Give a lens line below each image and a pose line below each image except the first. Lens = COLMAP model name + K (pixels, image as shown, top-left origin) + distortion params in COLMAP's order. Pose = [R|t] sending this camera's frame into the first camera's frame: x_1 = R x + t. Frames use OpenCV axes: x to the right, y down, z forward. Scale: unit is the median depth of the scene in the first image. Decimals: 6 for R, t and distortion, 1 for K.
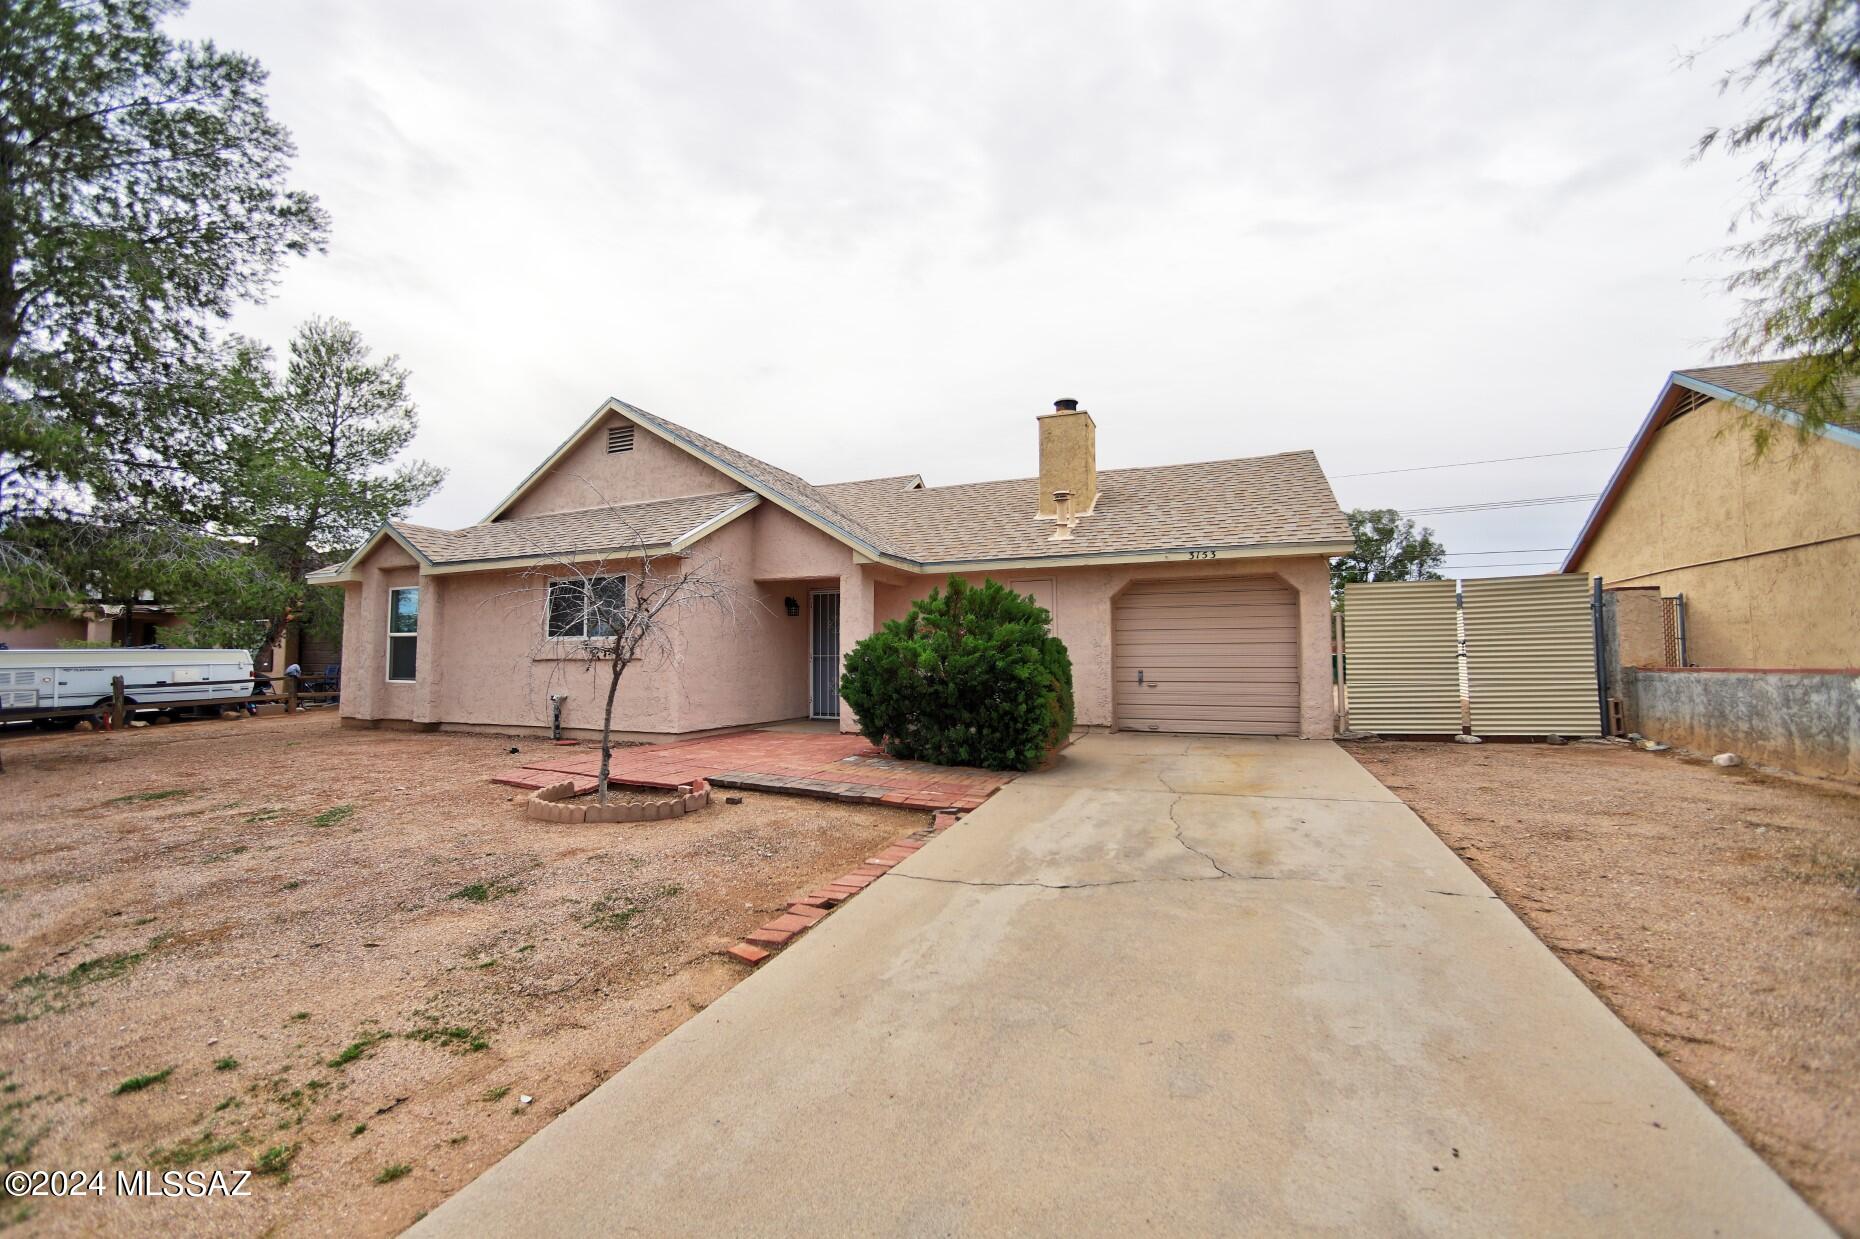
lens RADIAL K [[736.6, 0, 927.5], [0, 736.6, 619.3], [0, 0, 1]] dist [-0.041333, 0.015670]
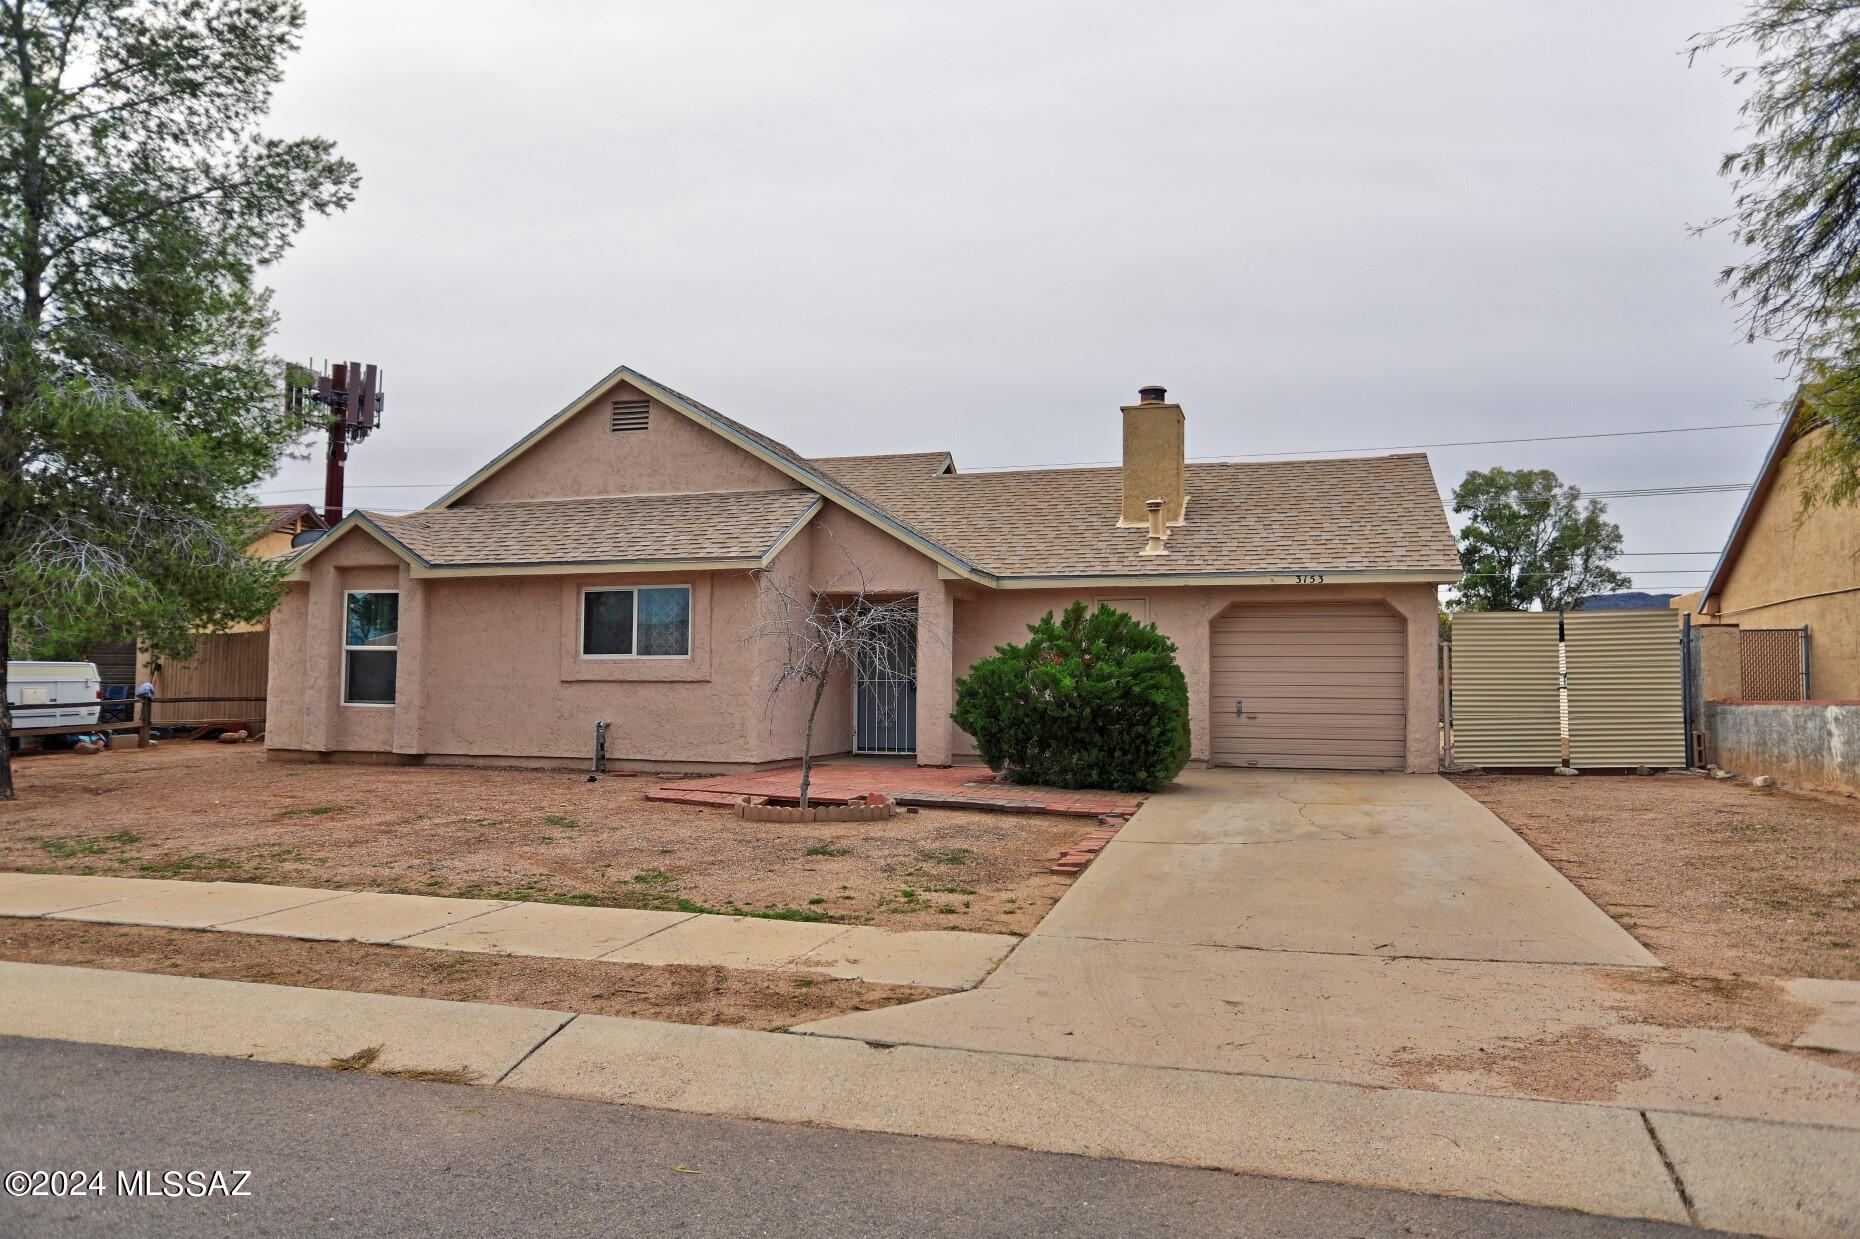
lens RADIAL K [[1271.4, 0, 930.0], [0, 1271.4, 619.5], [0, 0, 1]] dist [-0.019974, 0.001857]
pose [[0.993876, 0.018117, 0.109009, -0.277324], [-0.017995, 0.999836, -0.002098, -0.021813], [-0.109029, 0.000123, 0.994039, -0.552085]]
